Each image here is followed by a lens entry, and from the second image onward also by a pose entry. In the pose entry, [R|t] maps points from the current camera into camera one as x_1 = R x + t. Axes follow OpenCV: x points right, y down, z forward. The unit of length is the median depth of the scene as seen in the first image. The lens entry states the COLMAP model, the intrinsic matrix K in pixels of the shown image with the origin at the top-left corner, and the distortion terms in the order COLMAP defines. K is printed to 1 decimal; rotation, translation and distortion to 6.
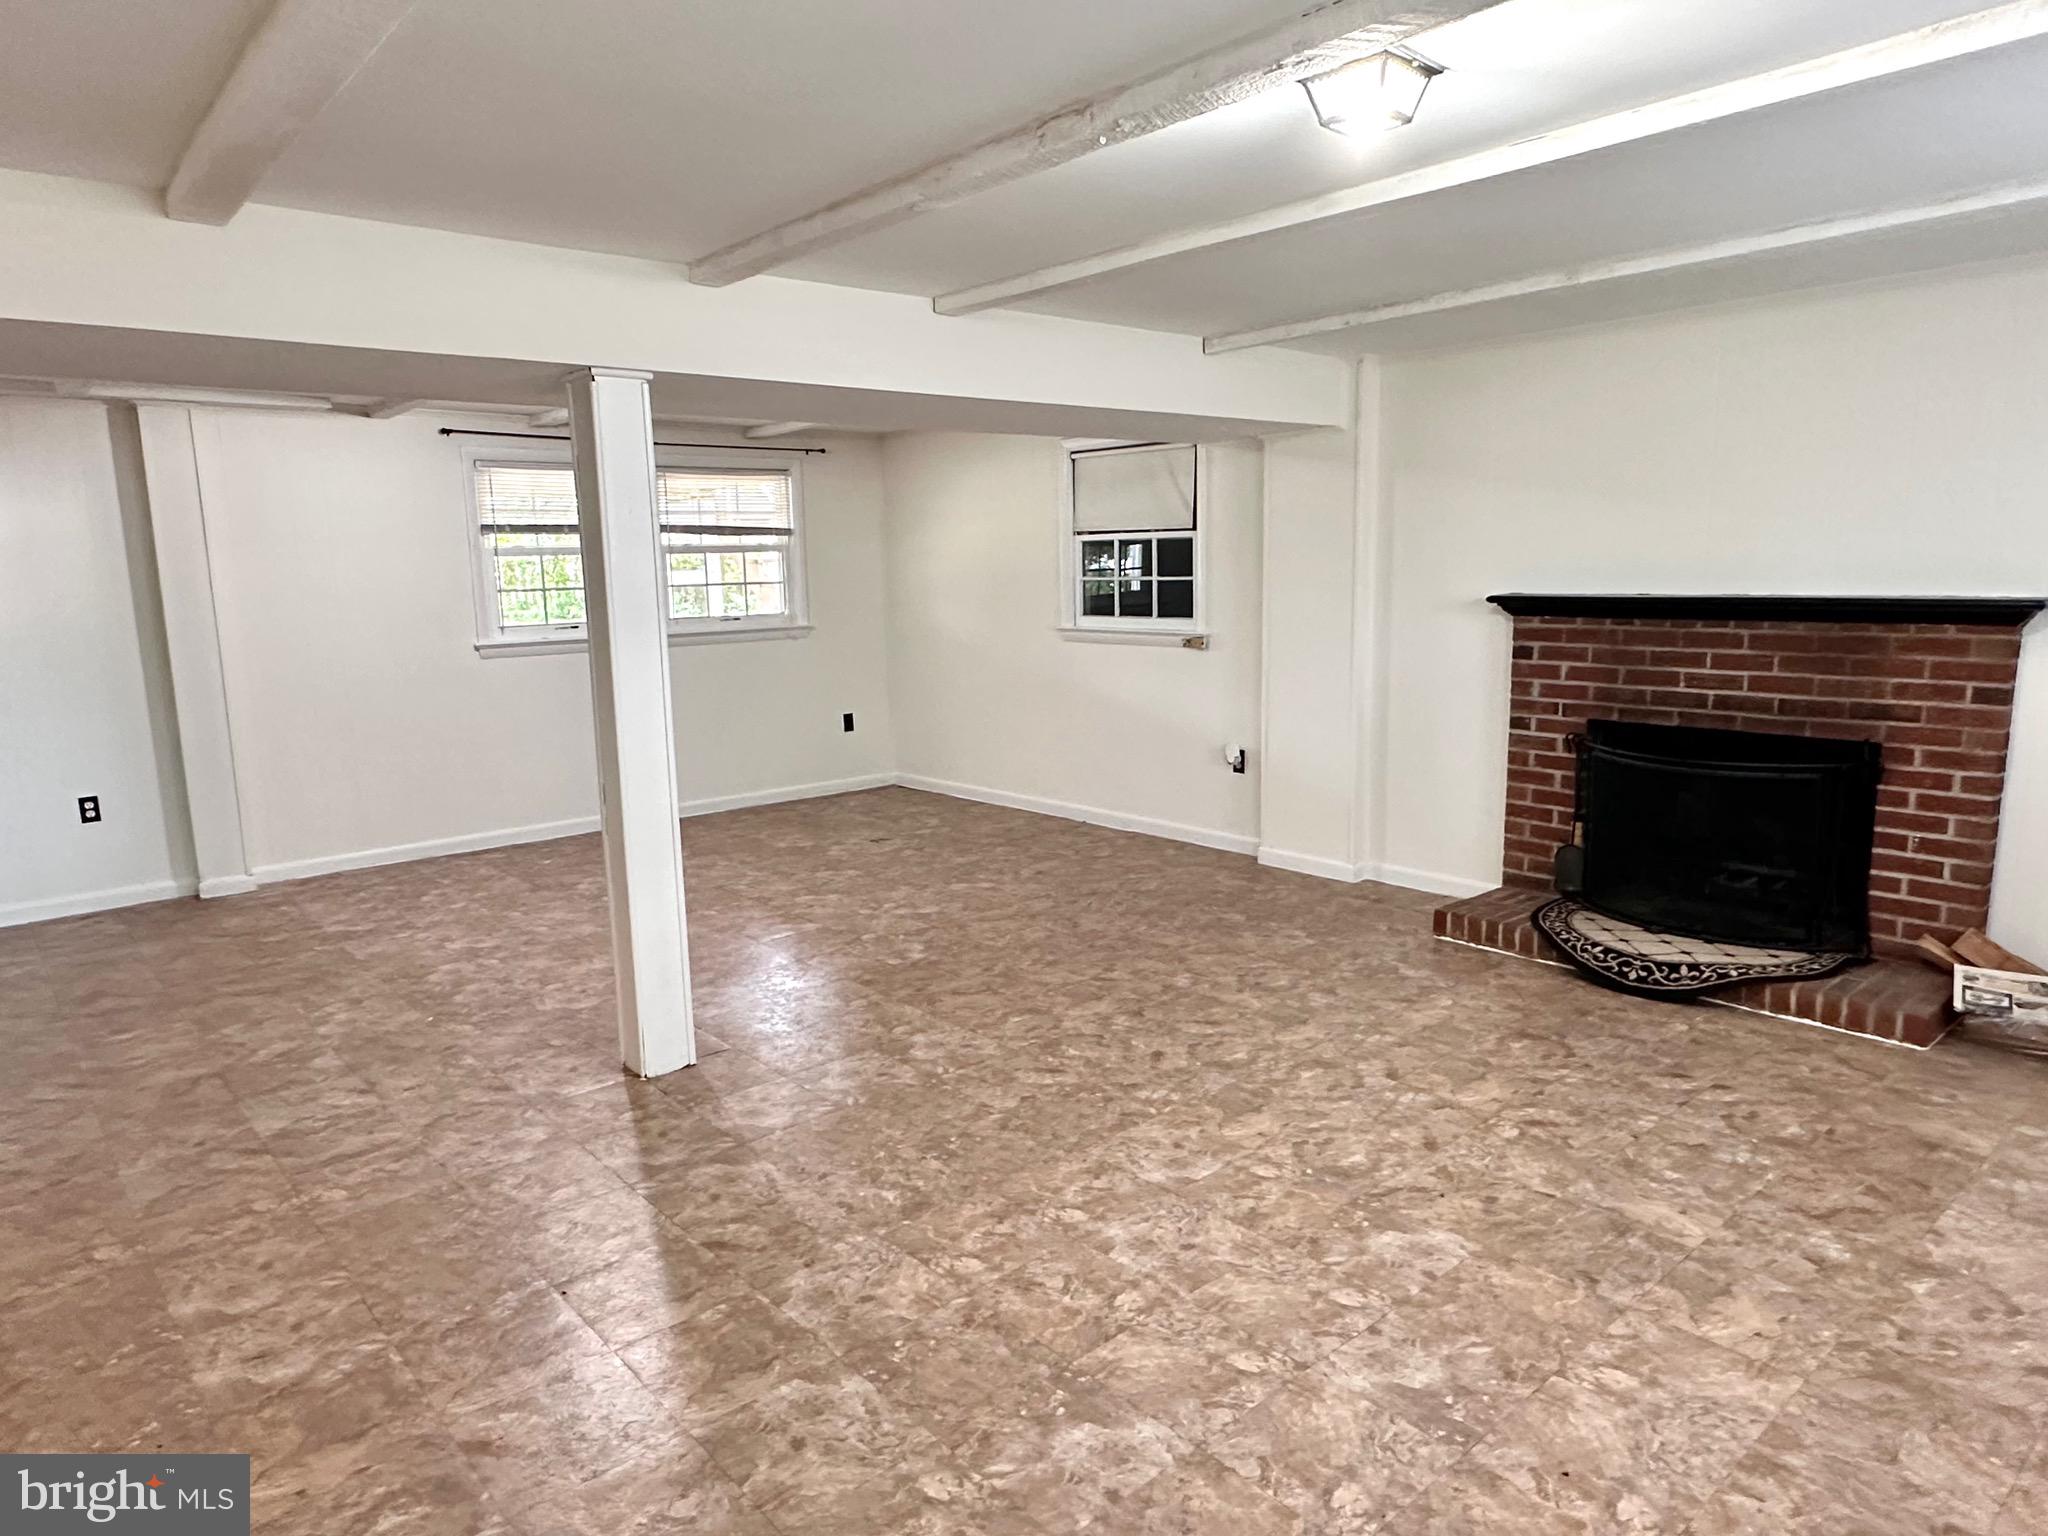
lens RADIAL K [[1259.1, 0, 1021.3], [0, 1259.1, 773.0], [0, 0, 1]] dist [-0.000945, -0.000063]
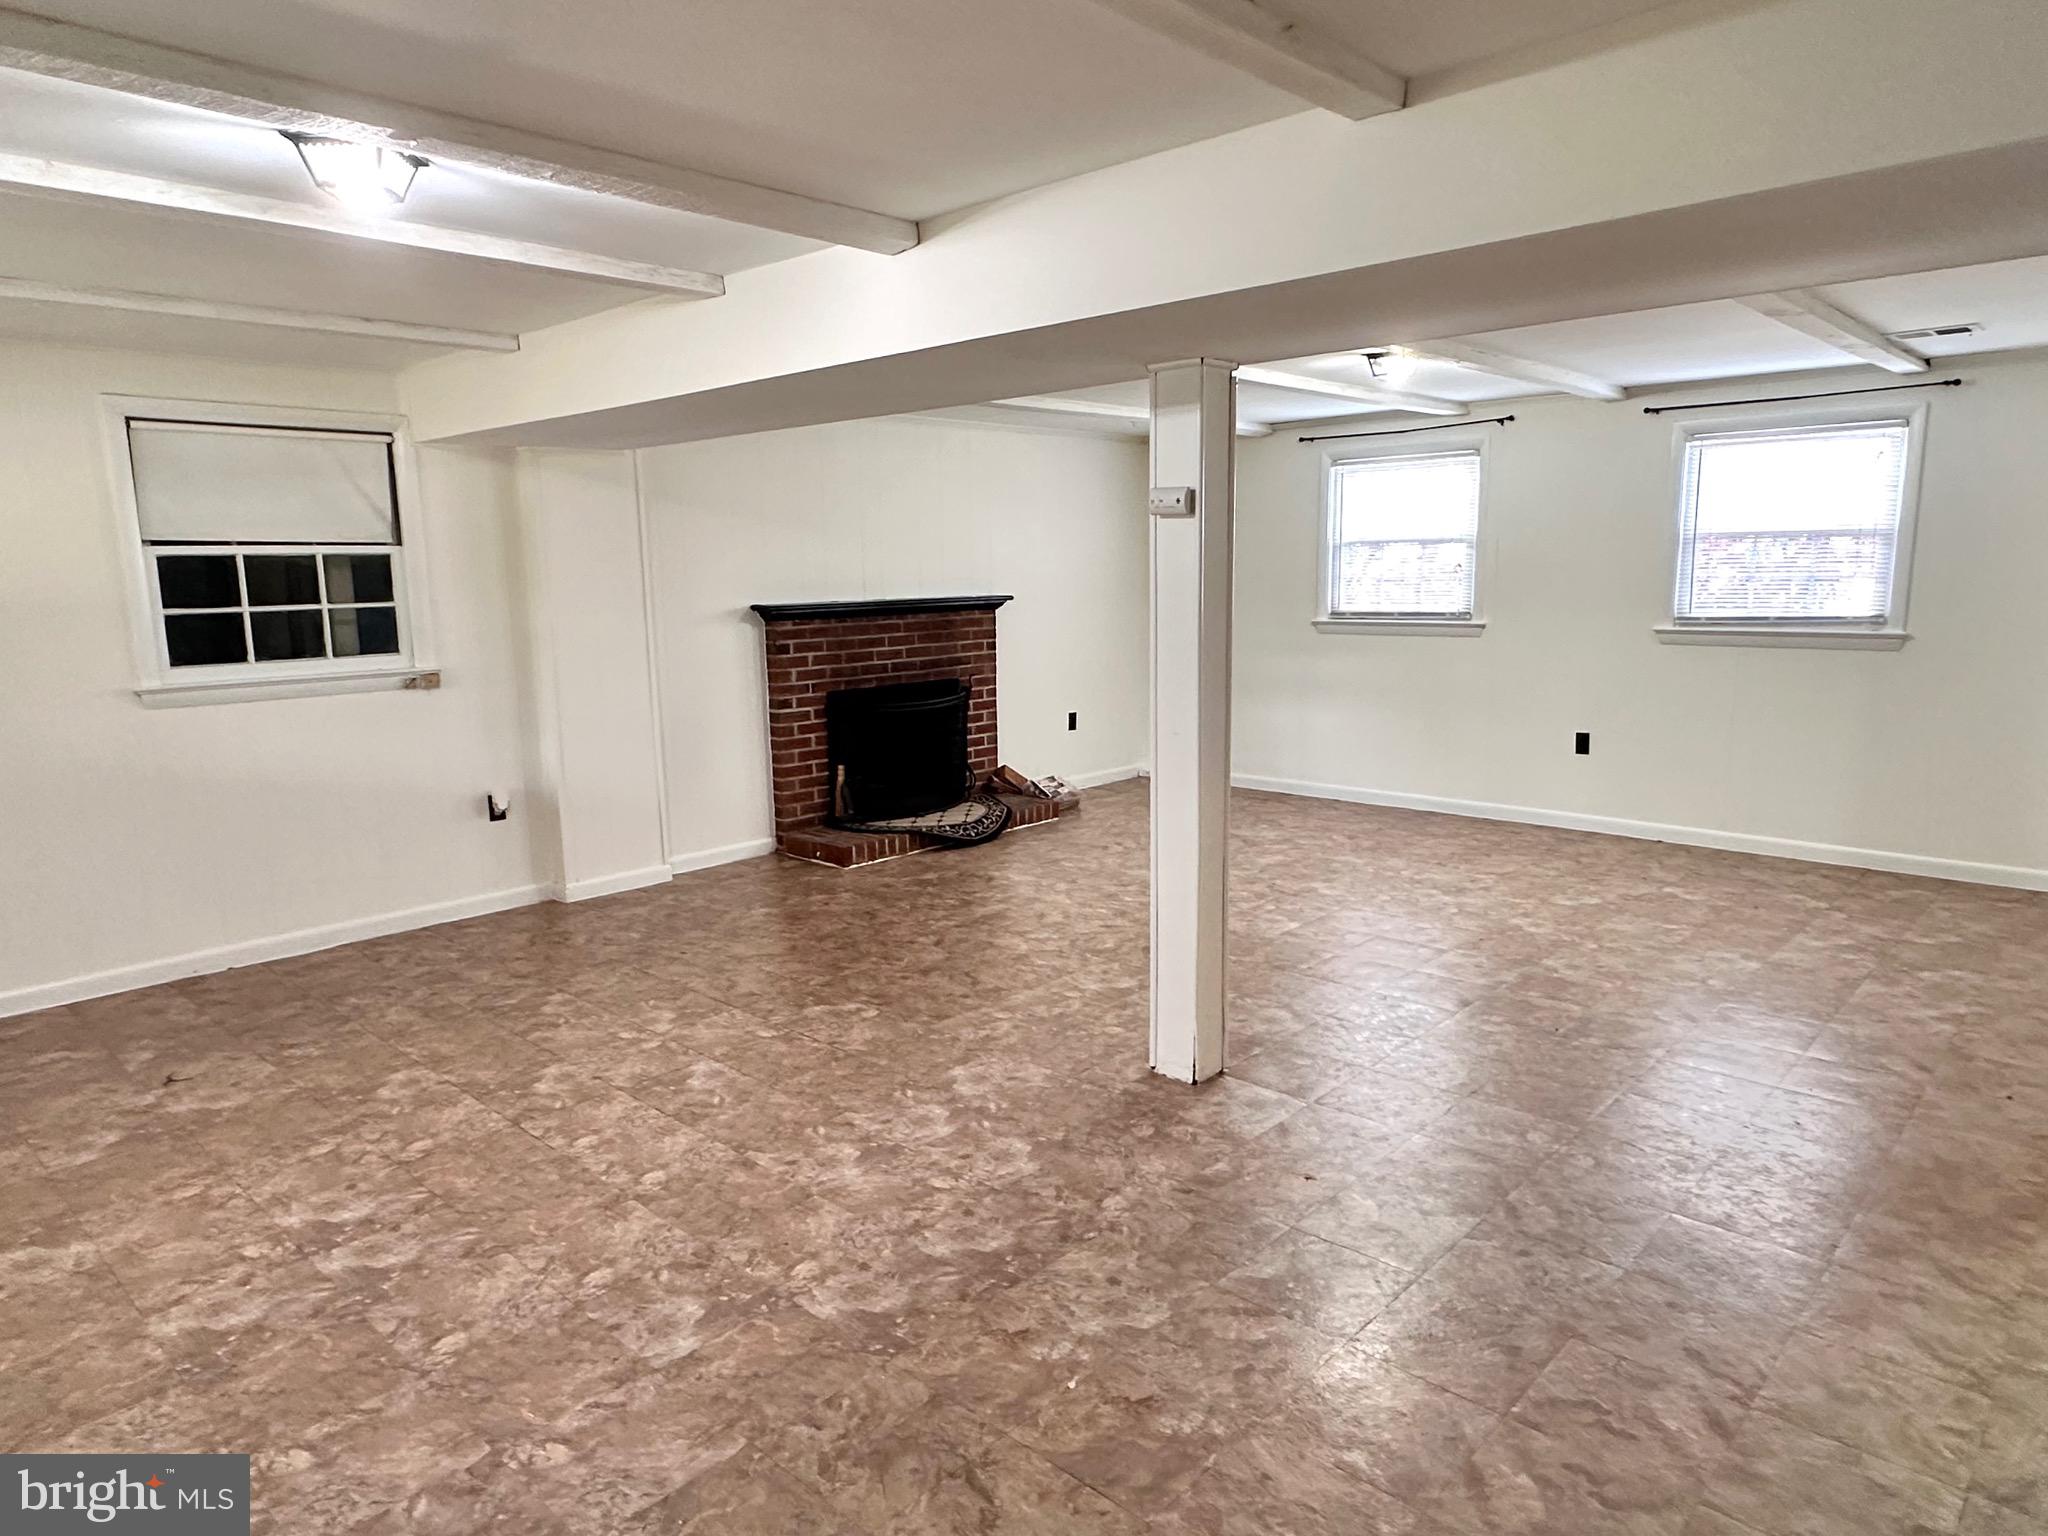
lens RADIAL K [[1259.1, 0, 1021.5], [0, 1259.1, 768.2], [0, 0, 1]] dist [-0.000945, -0.000063]
pose [[-0.093589, -0.135241, 0.986383, -0.956871], [0.187397, 0.970630, 0.150861, -0.131833], [-0.977816, 0.198964, -0.065496, 0.908665]]
